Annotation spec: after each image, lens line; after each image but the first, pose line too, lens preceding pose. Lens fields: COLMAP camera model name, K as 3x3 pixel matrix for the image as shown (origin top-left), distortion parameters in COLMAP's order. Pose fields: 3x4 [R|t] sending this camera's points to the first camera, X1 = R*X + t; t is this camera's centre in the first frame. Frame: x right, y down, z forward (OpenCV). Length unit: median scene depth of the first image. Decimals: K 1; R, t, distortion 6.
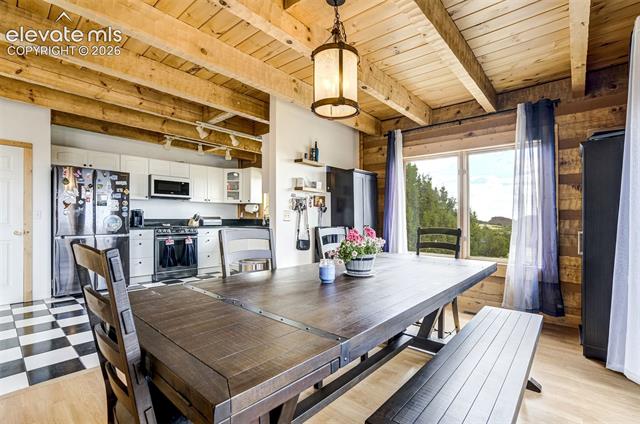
lens RADIAL K [[300.2, 0, 318.8], [0, 300.2, 213.8], [0, 0, 1]] dist [-0.026121, 0.004236]
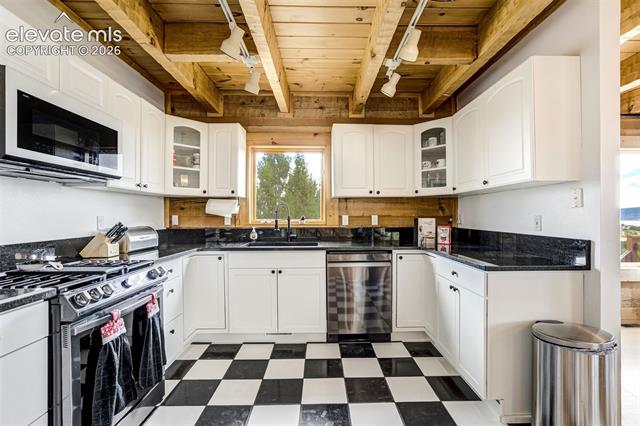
lens RADIAL K [[300.2, 0, 329.9], [0, 300.2, 206.2], [0, 0, 1]] dist [-0.026121, 0.004236]
pose [[0.731190, 0.007774, 0.682130, -0.487915], [0.001312, 0.999917, -0.012803, -0.014431], [-0.682173, 0.010257, 0.731119, 0.585513]]
